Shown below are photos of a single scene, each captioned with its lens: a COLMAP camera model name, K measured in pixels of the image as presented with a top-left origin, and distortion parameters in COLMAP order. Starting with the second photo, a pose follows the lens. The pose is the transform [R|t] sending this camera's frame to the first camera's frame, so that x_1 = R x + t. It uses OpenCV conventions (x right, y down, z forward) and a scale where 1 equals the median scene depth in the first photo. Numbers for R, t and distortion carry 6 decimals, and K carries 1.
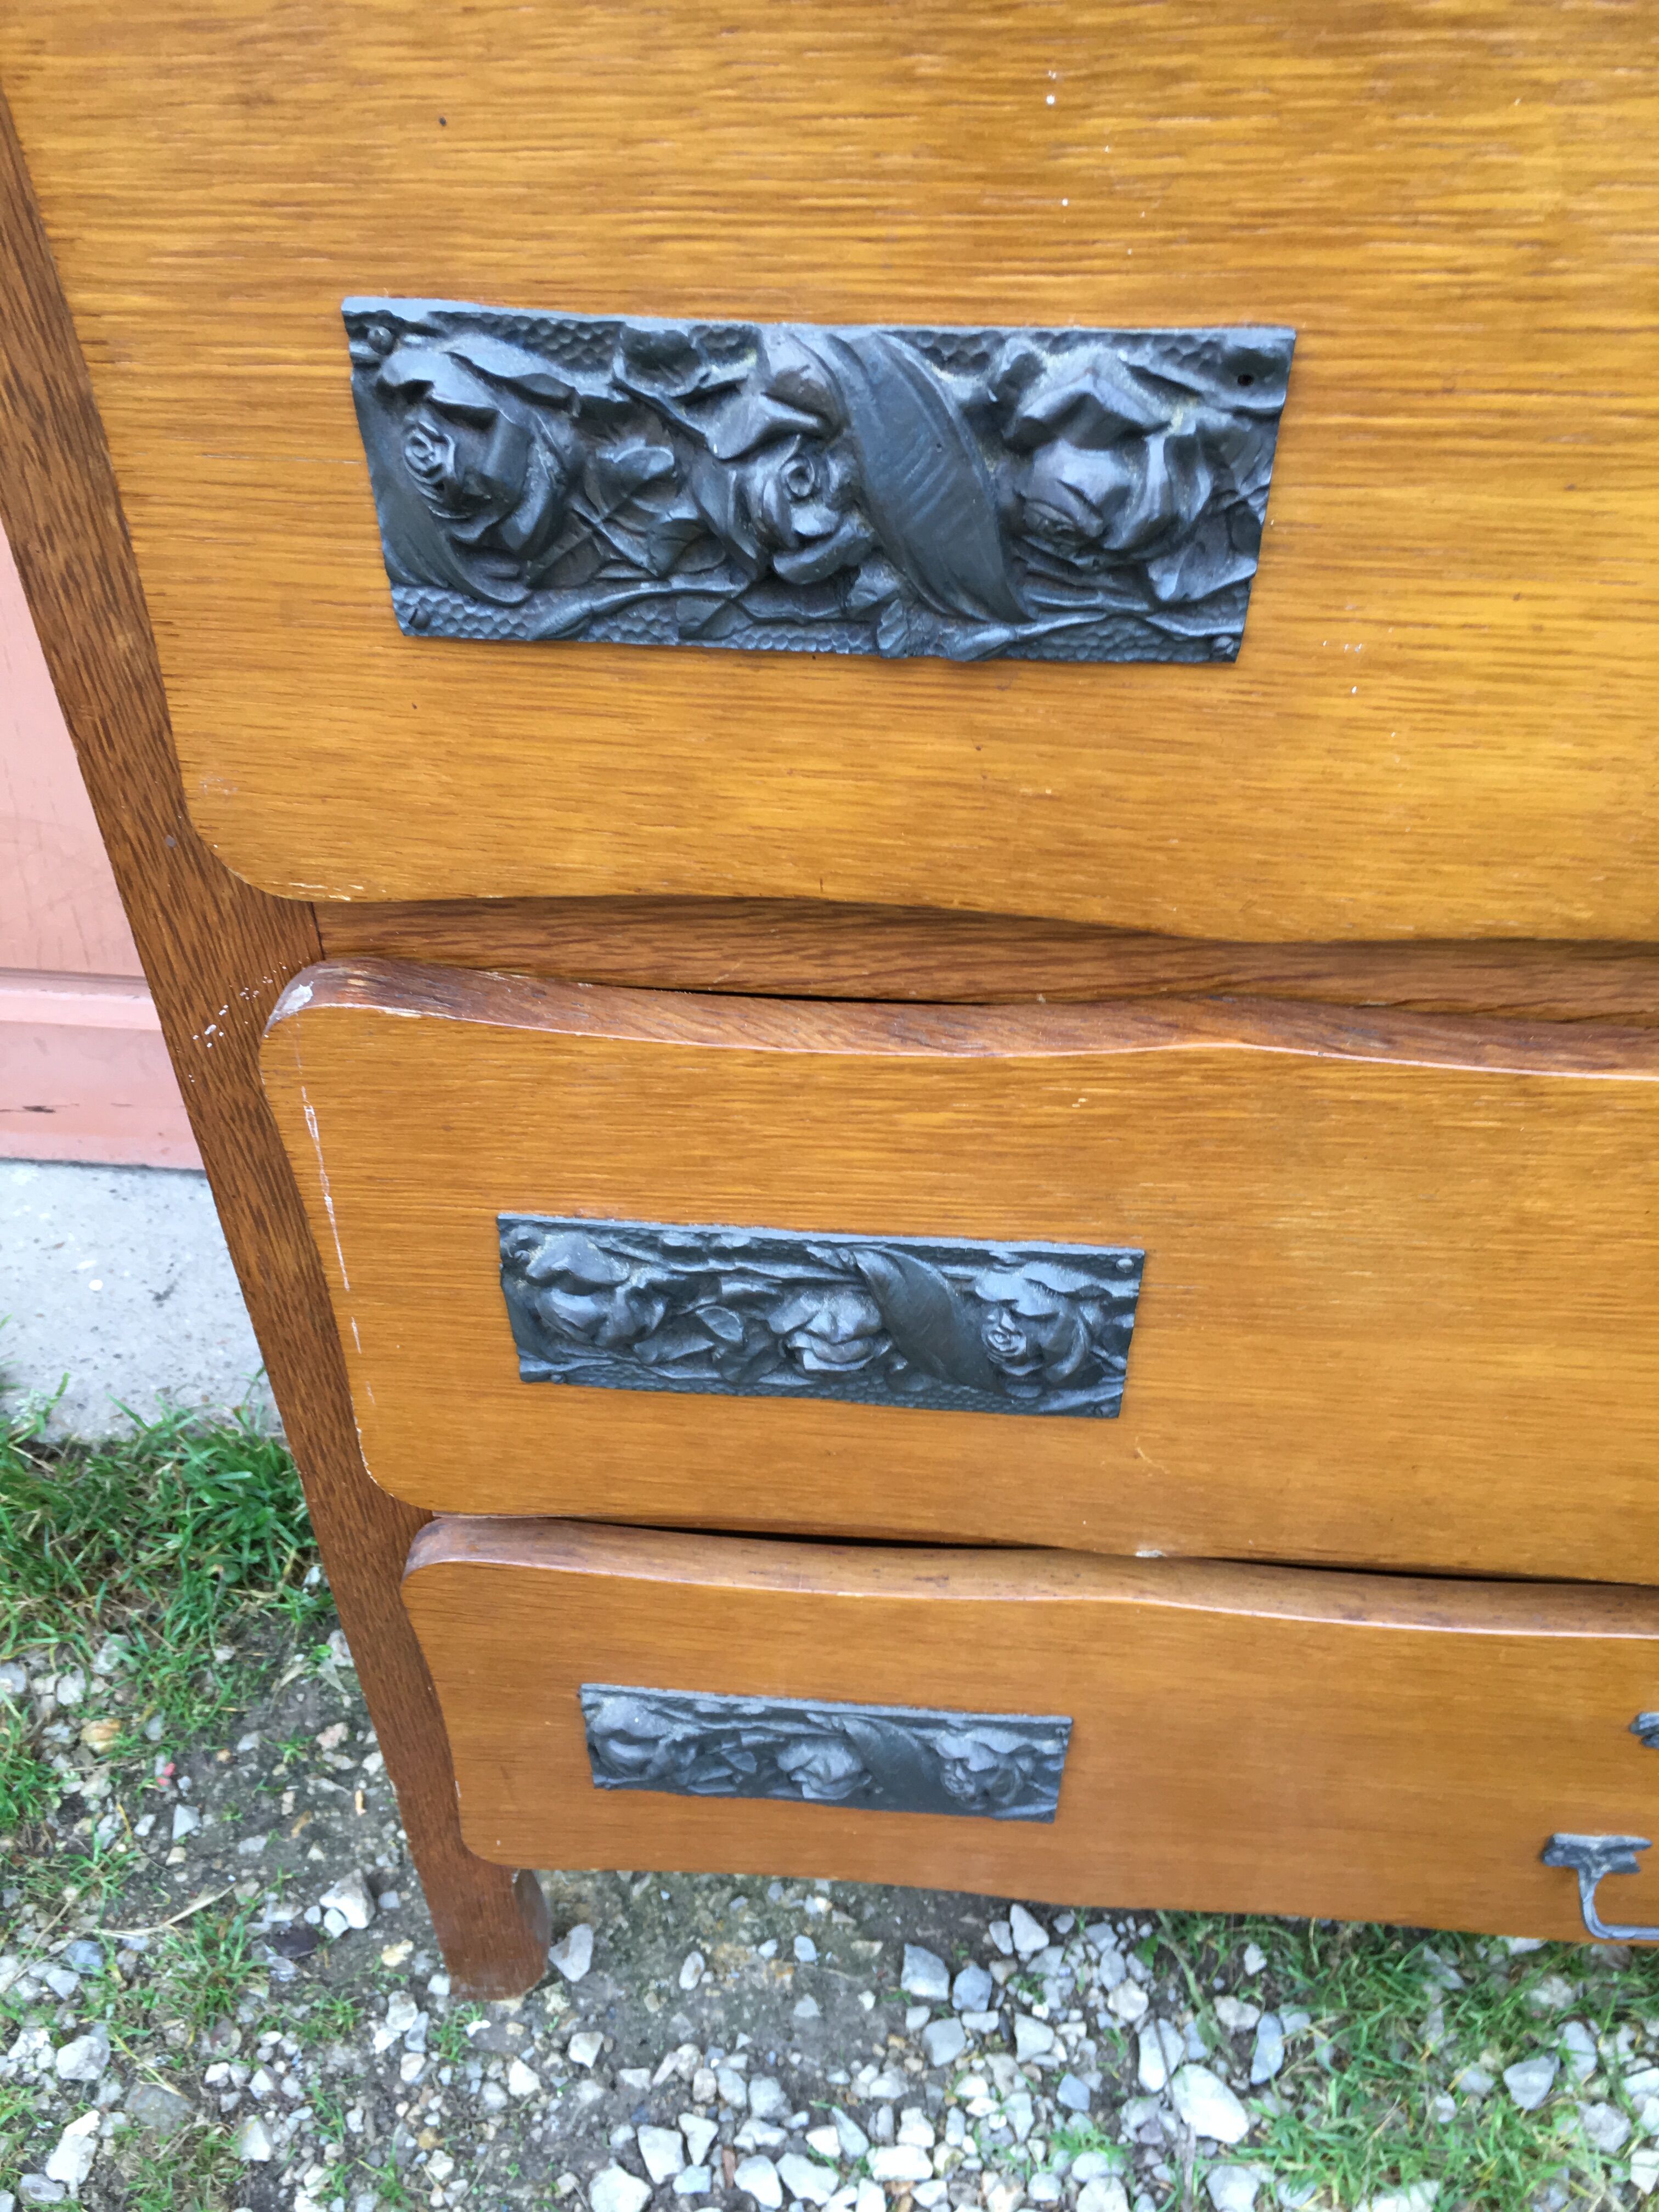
lens RADIAL K [[1986.7, 0, 803.1], [0, 1986.7, 1100.1], [0, 0, 1]] dist [0.112487, -0.159817]
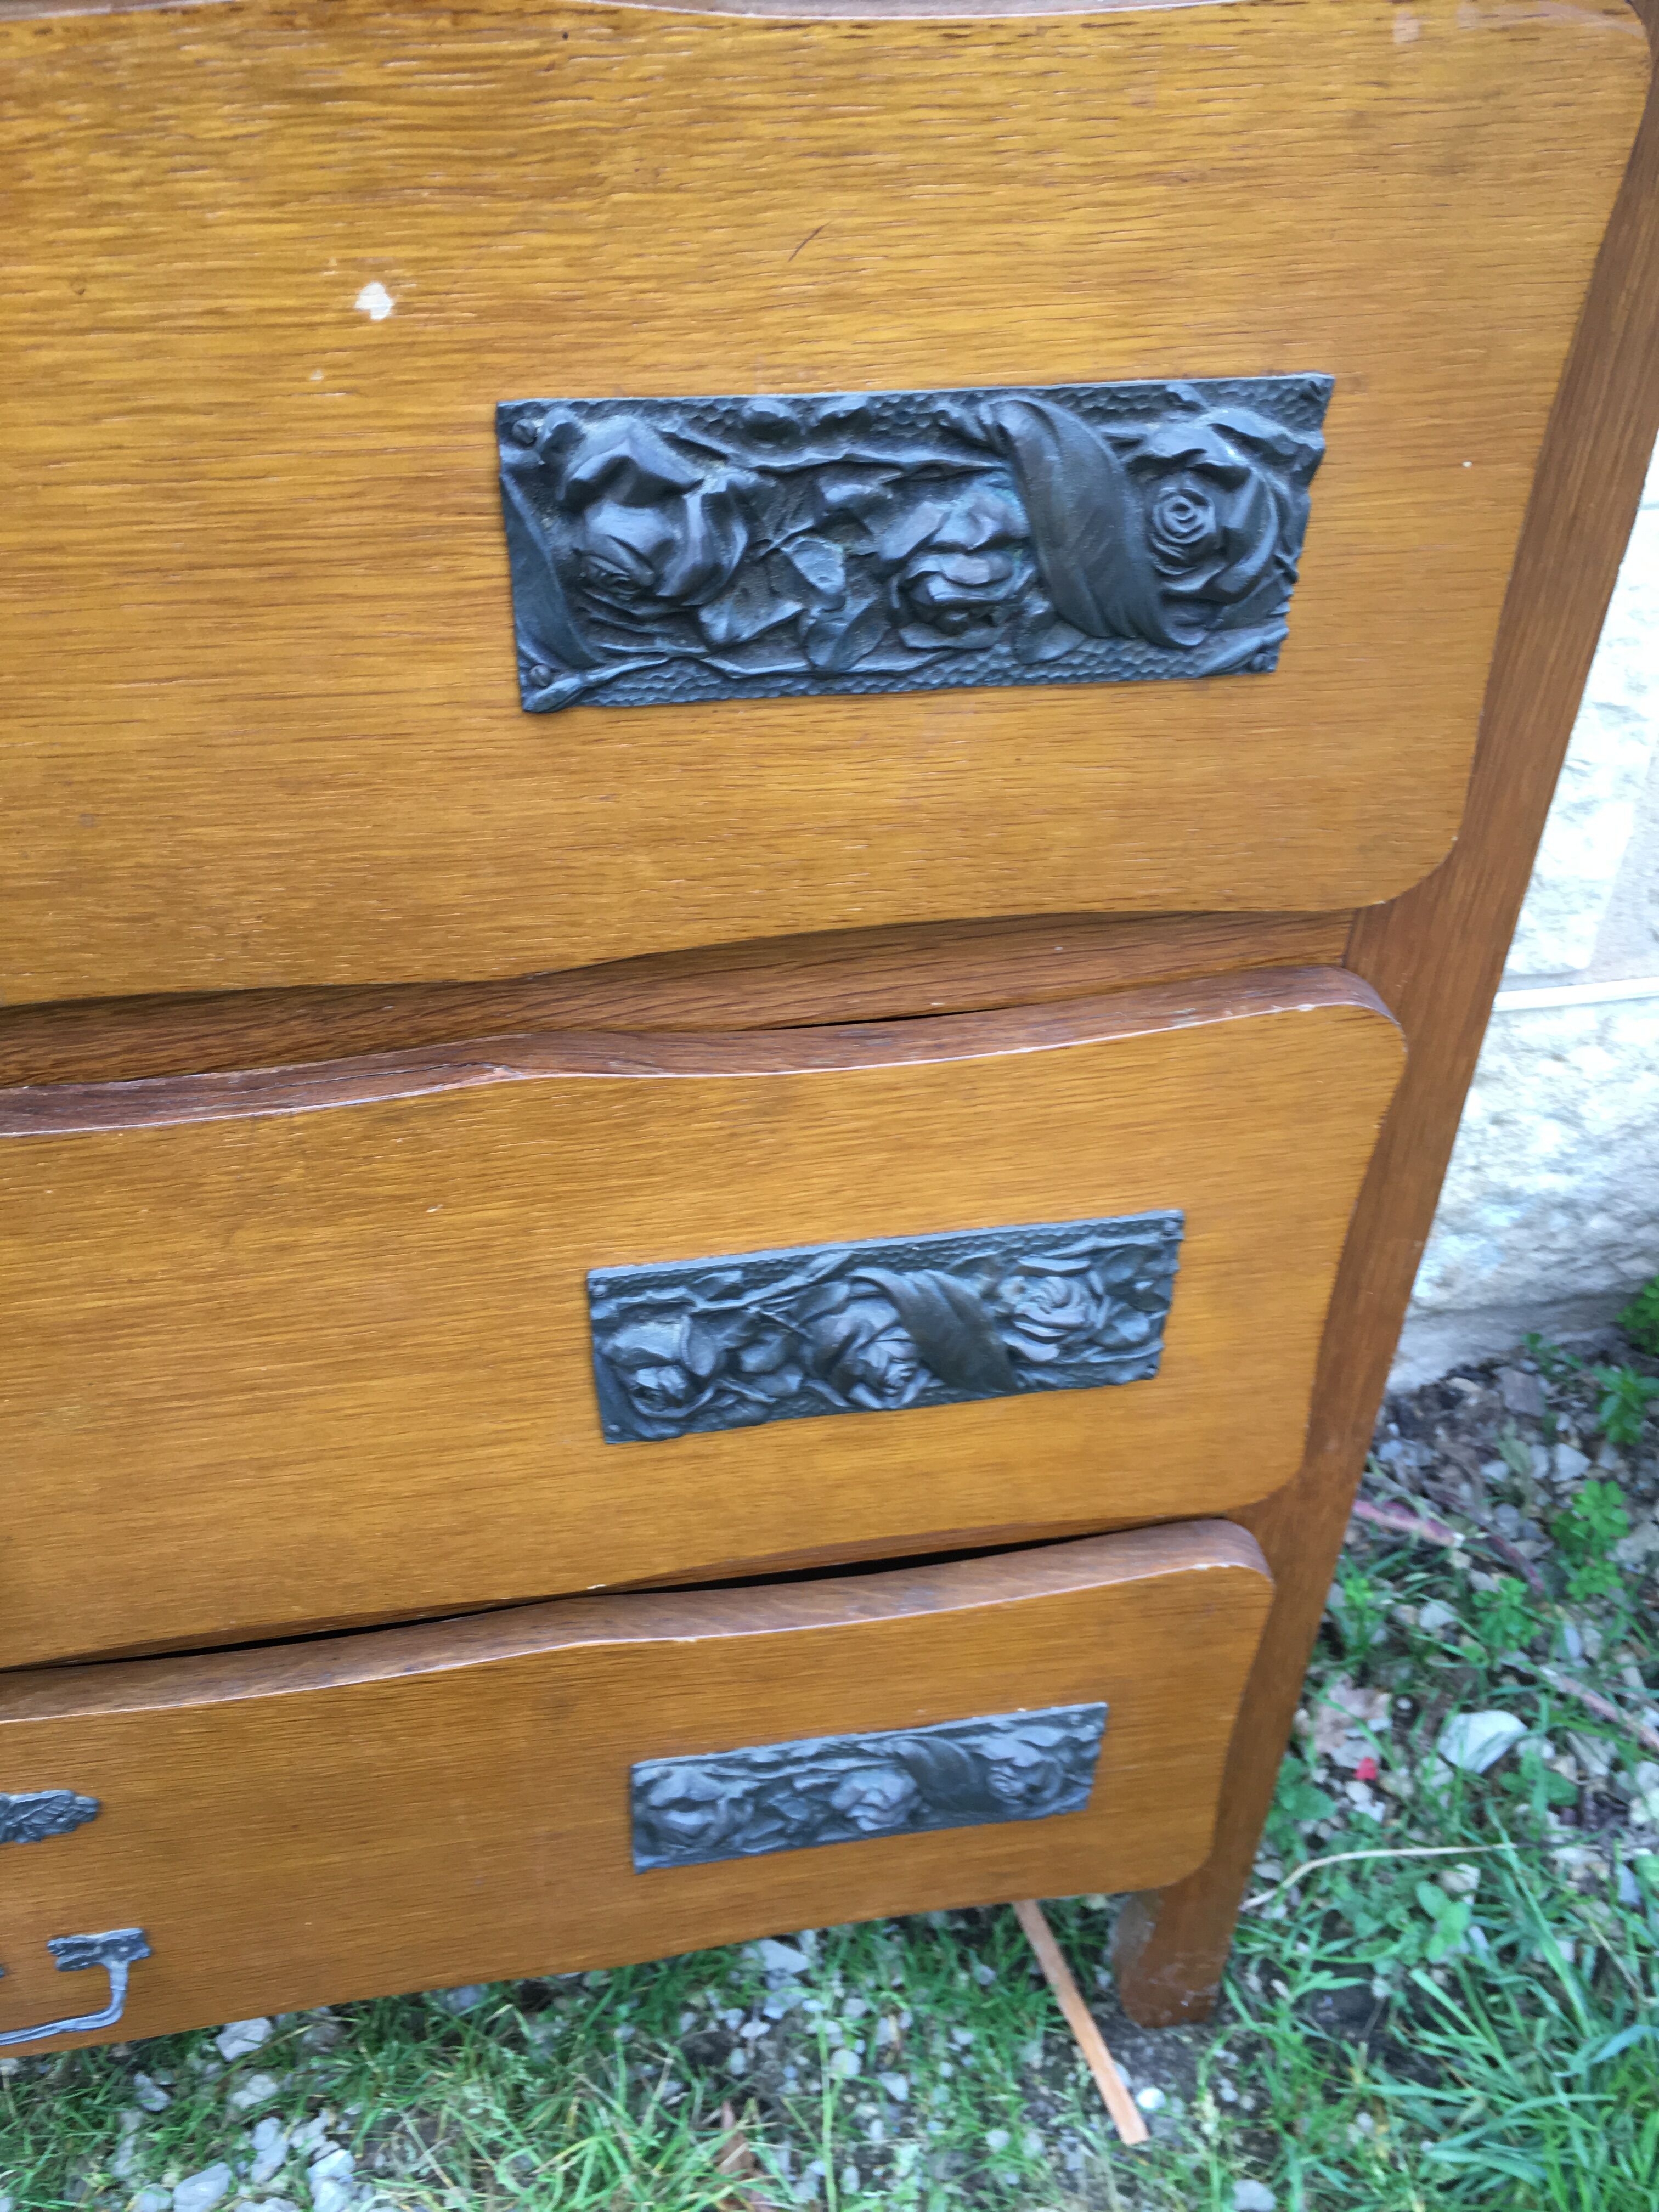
lens RADIAL K [[1986.7, 0, 803.1], [0, 1986.7, 1100.1], [0, 0, 1]] dist [0.112487, -0.159817]
pose [[0.976192, -0.133526, 0.170939, 0.532836], [0.143721, 0.988421, -0.048667, 0.048760], [-0.162461, 0.072075, 0.984079, -0.053023]]
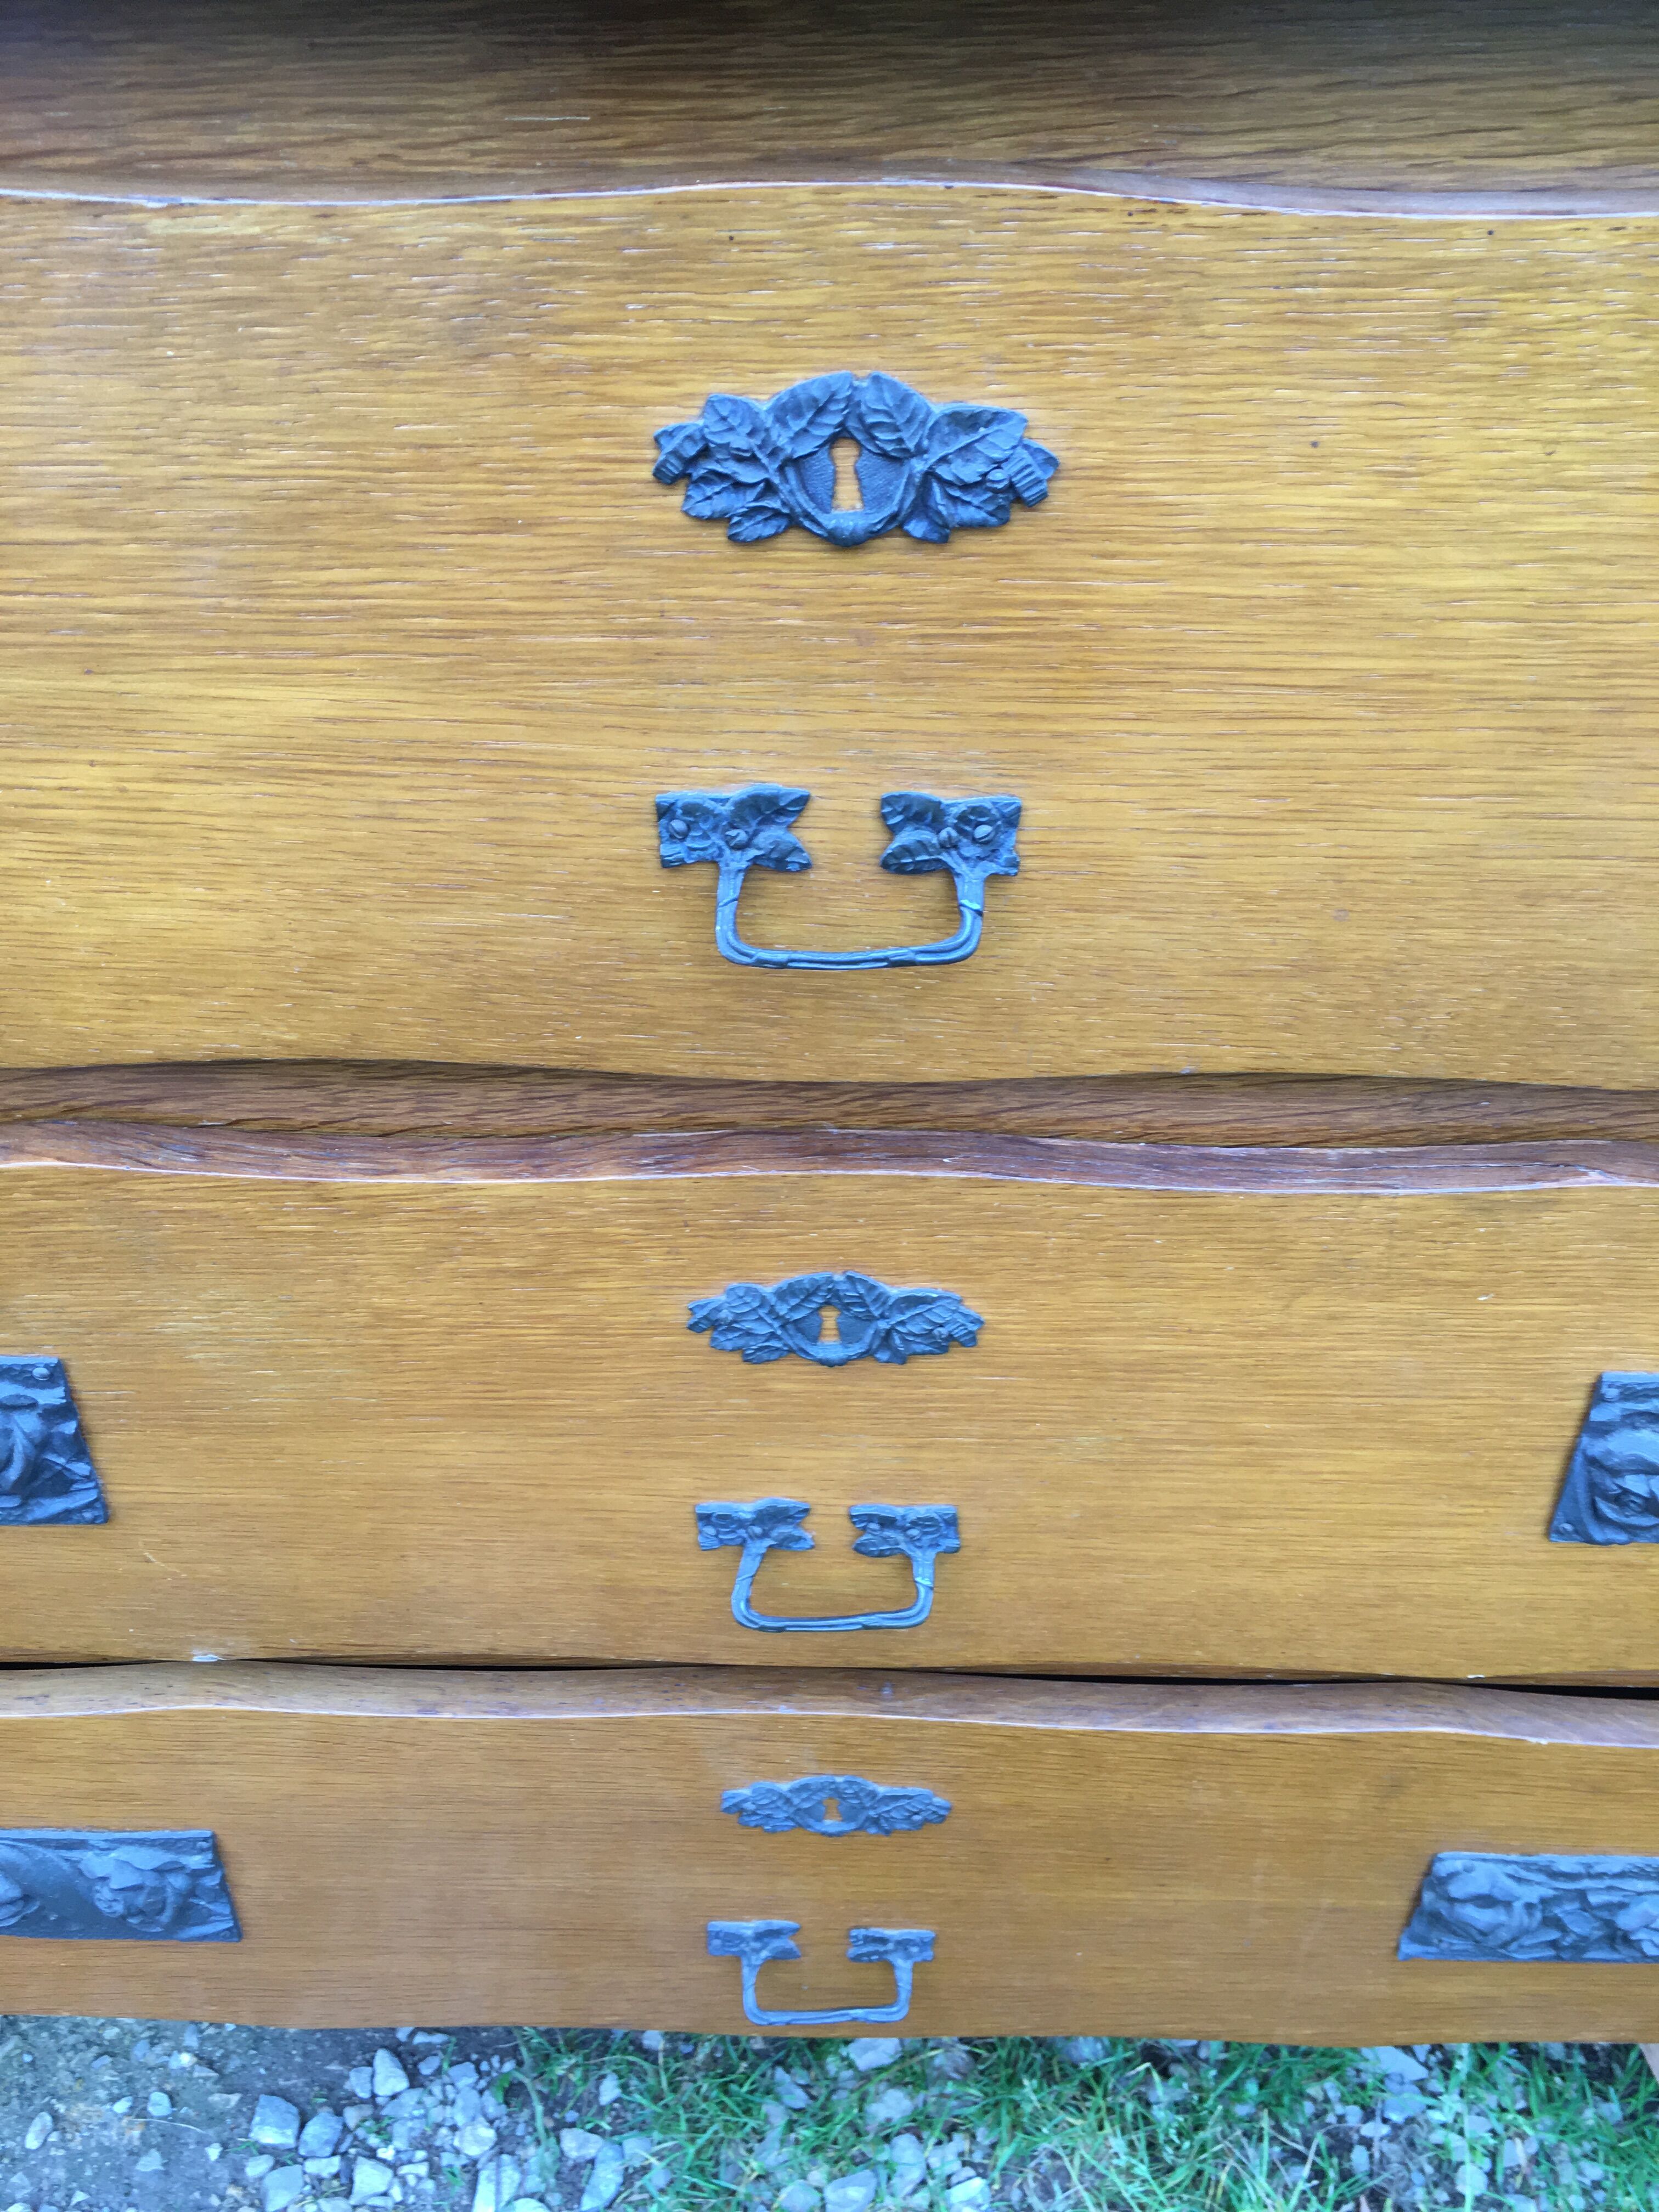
lens RADIAL K [[1986.7, 0, 803.1], [0, 1986.7, 1100.1], [0, 0, 1]] dist [0.112487, -0.159817]
pose [[0.998567, -0.026504, 0.046487, 0.294675], [0.030762, 0.995153, -0.093405, 0.027818], [-0.043786, 0.094701, 0.994542, -0.067005]]
